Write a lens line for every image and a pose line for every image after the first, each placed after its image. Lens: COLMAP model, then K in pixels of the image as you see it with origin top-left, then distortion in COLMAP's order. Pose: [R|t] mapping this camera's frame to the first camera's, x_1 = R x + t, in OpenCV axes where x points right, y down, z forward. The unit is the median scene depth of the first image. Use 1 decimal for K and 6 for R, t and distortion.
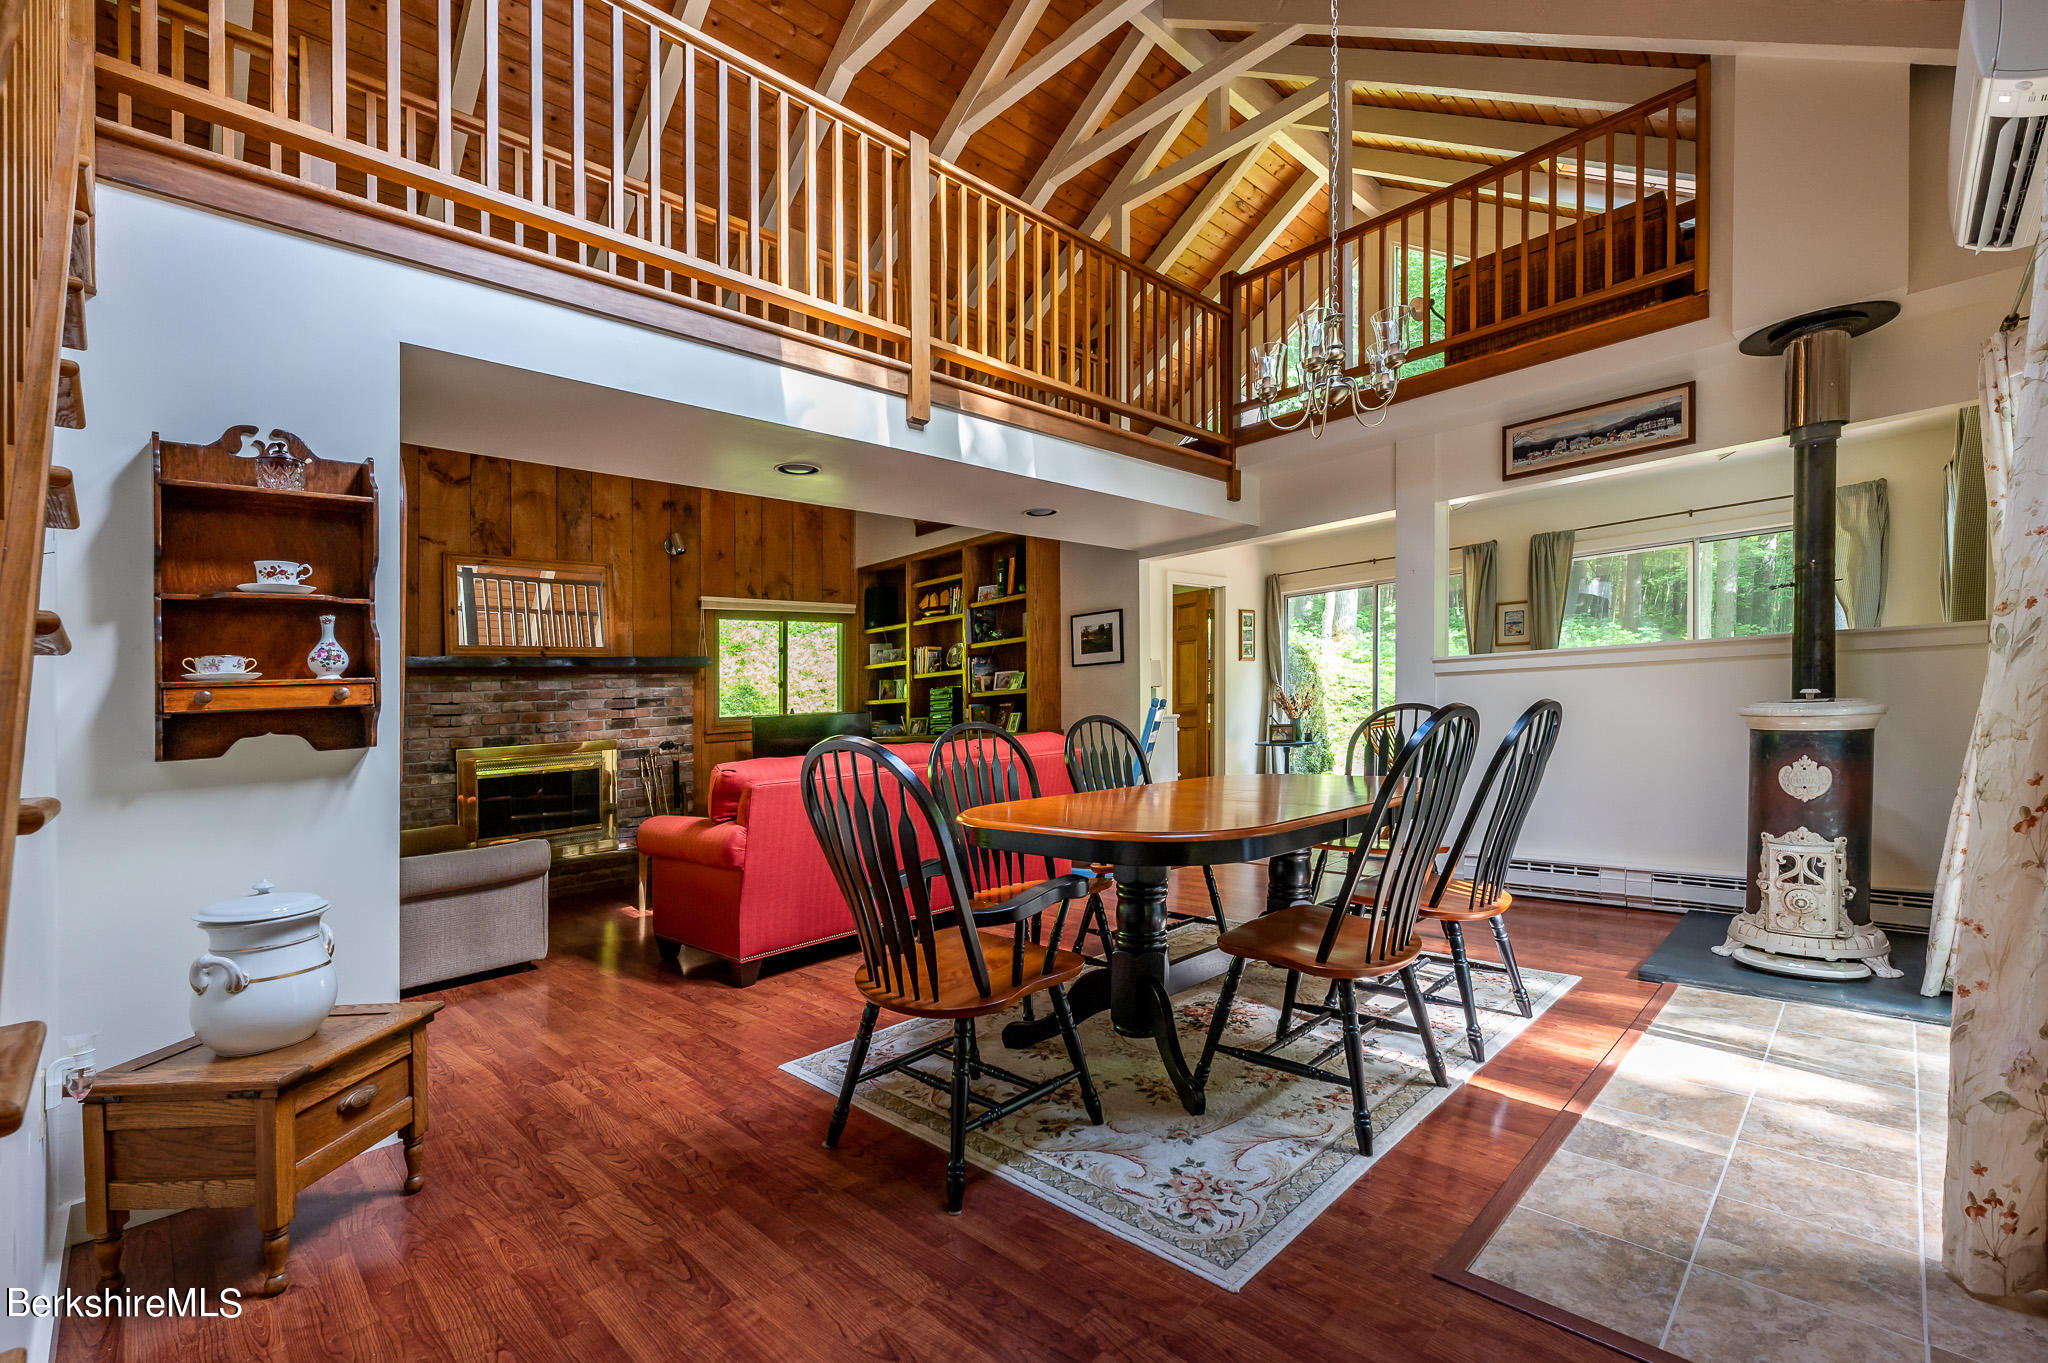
lens RADIAL K [[865.0, 0, 1053.2], [0, 865.0, 623.9], [0, 0, 1]] dist [-0.008691, 0.000134]
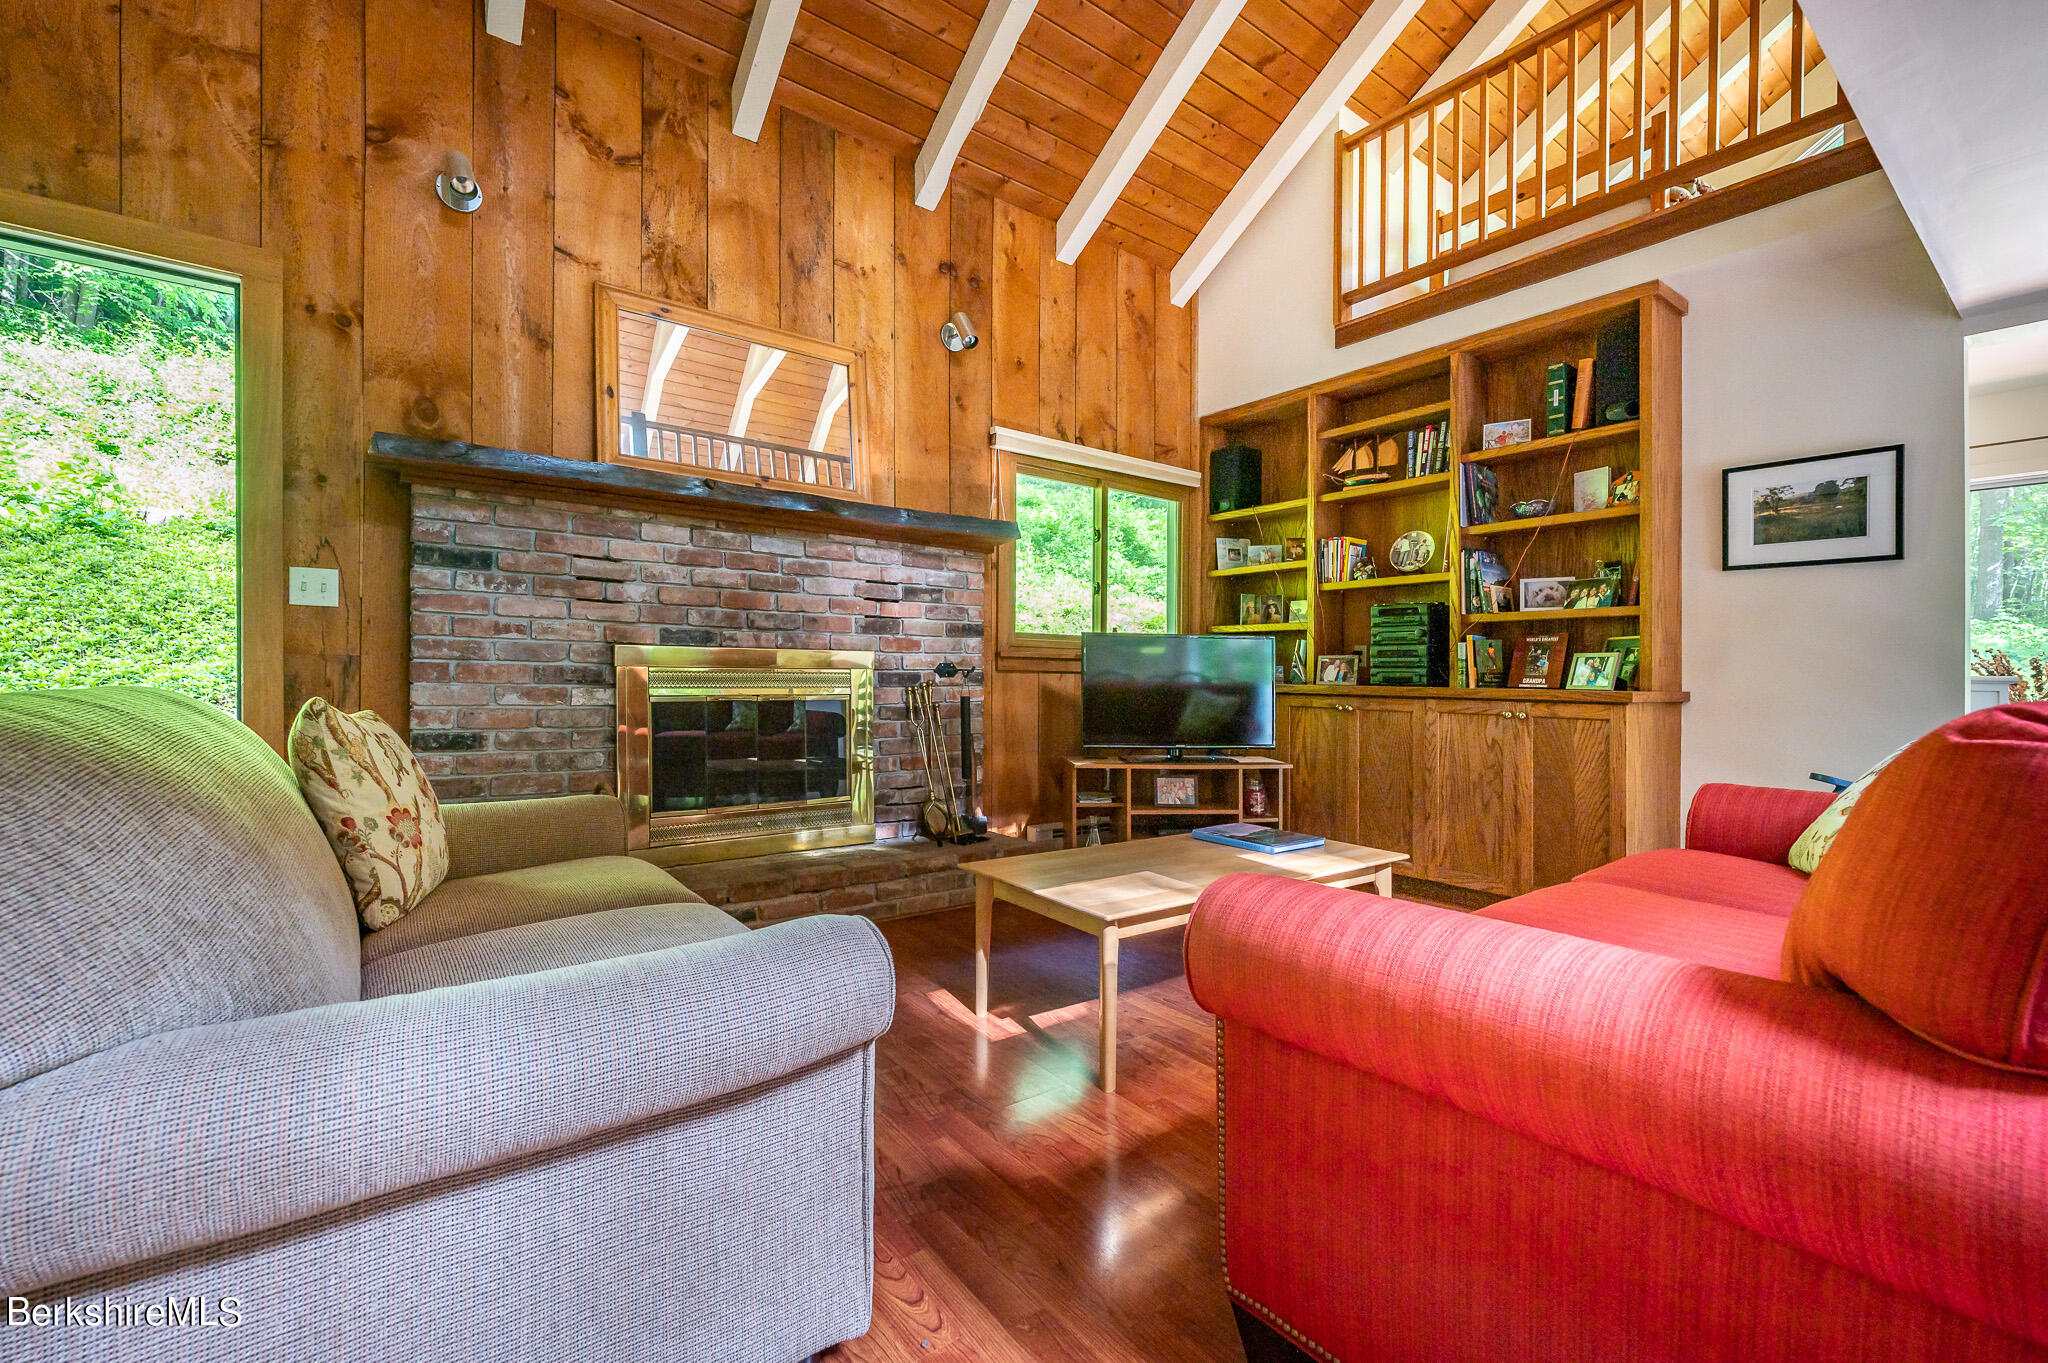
lens RADIAL K [[865.0, 0, 1026.5], [0, 865.0, 680.9], [0, 0, 1]] dist [-0.008691, 0.000134]
pose [[0.983392, 0.069260, -0.167760, -0.295468], [-0.051222, 0.992659, 0.109567, 0.081498], [0.174117, -0.099154, 0.979720, 0.435705]]
